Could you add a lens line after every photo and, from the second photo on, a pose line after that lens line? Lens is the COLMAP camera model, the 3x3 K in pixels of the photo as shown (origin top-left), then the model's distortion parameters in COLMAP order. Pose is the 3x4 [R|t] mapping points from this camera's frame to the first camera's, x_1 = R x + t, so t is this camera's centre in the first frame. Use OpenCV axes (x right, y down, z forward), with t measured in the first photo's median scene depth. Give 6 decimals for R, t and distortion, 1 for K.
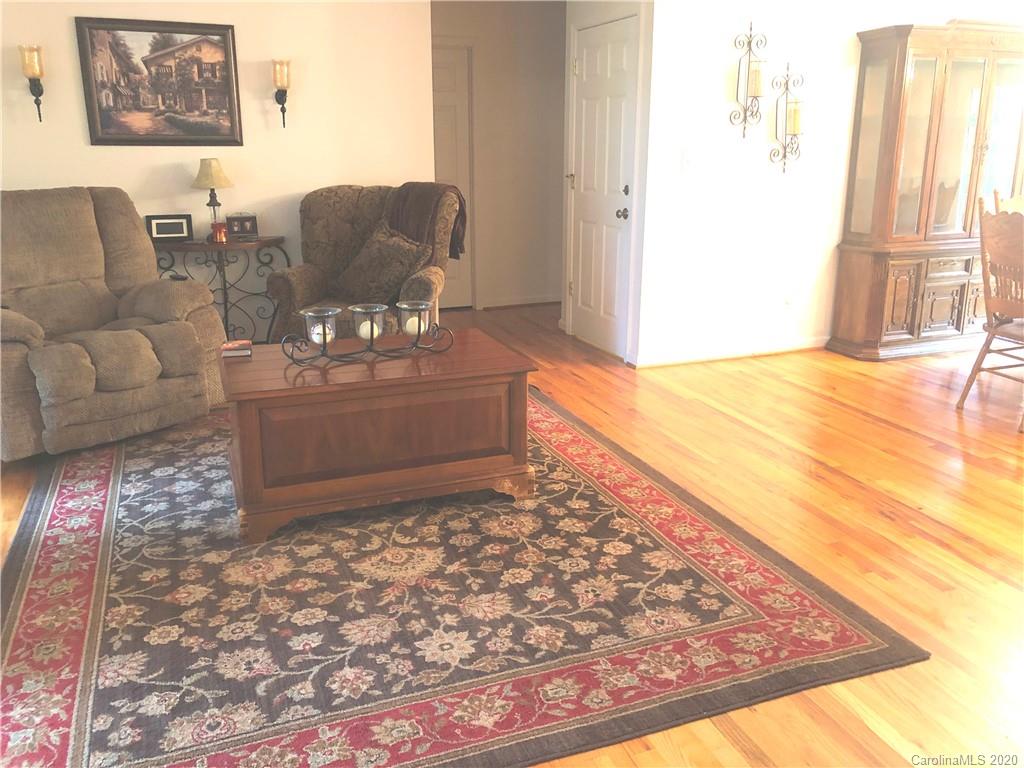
lens RADIAL K [[835.3, 0, 507.3], [0, 835.3, 379.7], [0, 0, 1]] dist [0.031868, -0.036994]
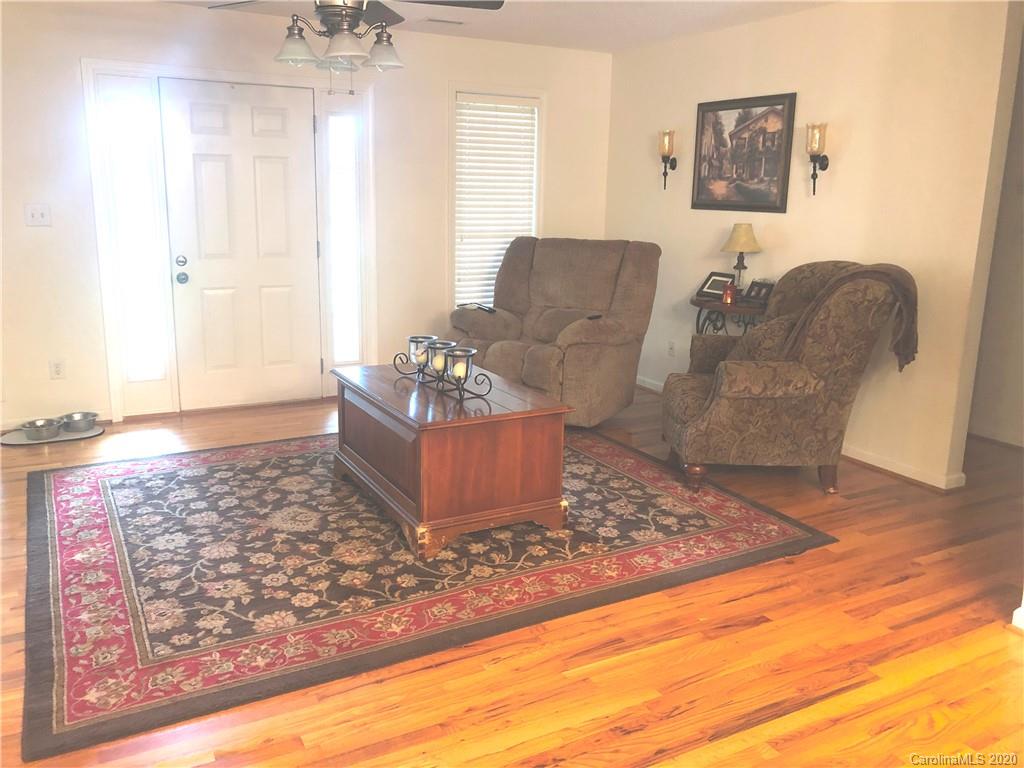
lens RADIAL K [[835.3, 0, 499.0], [0, 835.3, 378.6], [0, 0, 1]] dist [0.031868, -0.036994]
pose [[0.131824, 0.219956, -0.966562, 1.074245], [-0.295297, 0.939515, 0.173527, -0.291876], [0.946267, 0.262548, 0.188803, 0.953032]]
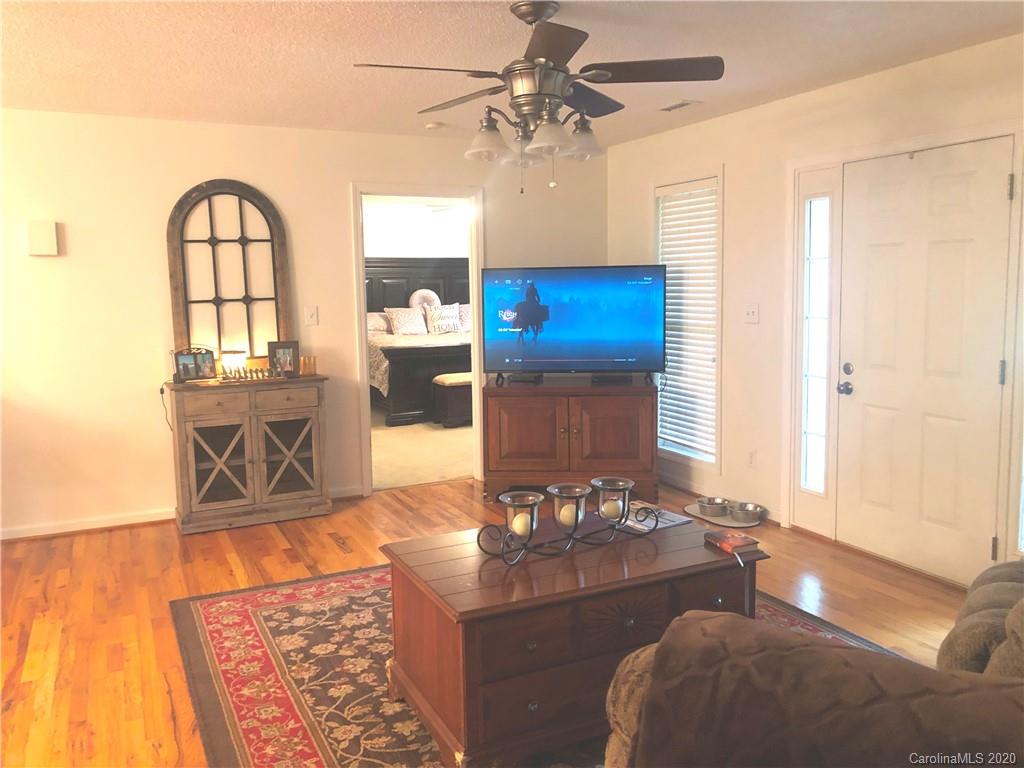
lens RADIAL K [[835.3, 0, 515.6], [0, 835.3, 379.7], [0, 0, 1]] dist [0.031868, -0.036994]
pose [[-0.995603, 0.028873, -0.089113, -0.038595], [-0.008542, 0.919366, 0.393311, -0.590756], [0.093284, 0.392343, -0.915077, 1.920363]]
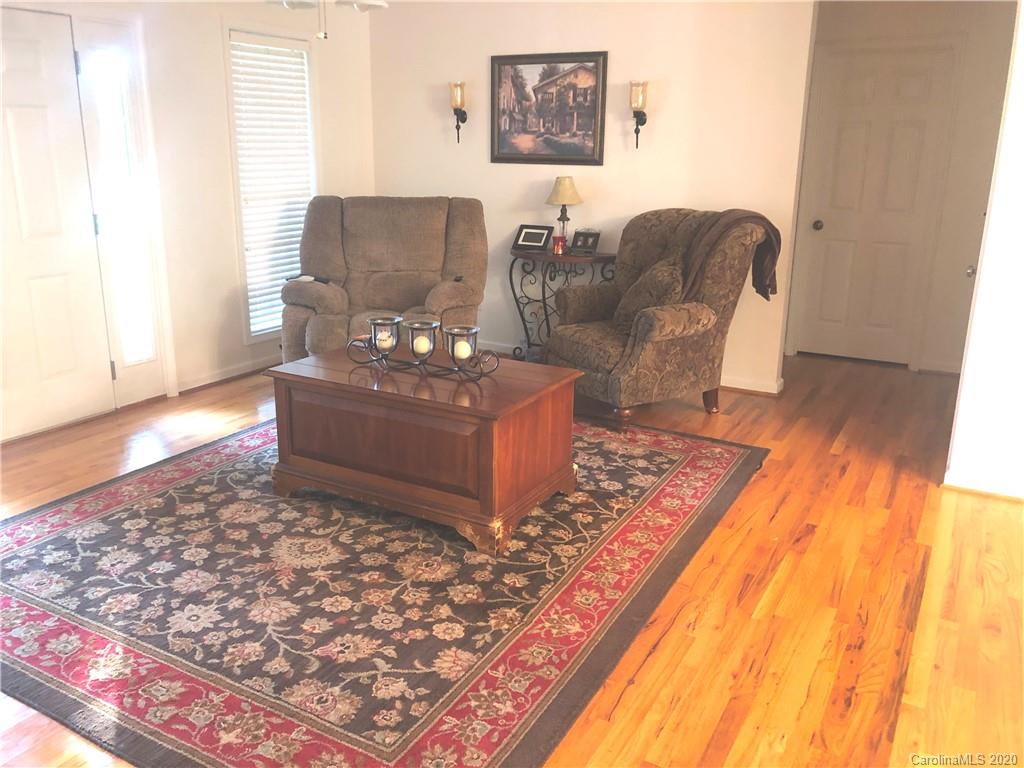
lens RADIAL K [[835.3, 0, 506.1], [0, 835.3, 384.3], [0, 0, 1]] dist [0.031868, -0.036994]
pose [[0.633855, 0.219955, -0.741517, 0.764928], [-0.225632, 0.969595, 0.094737, -0.148291], [0.739810, 0.107260, 0.664211, 0.424435]]
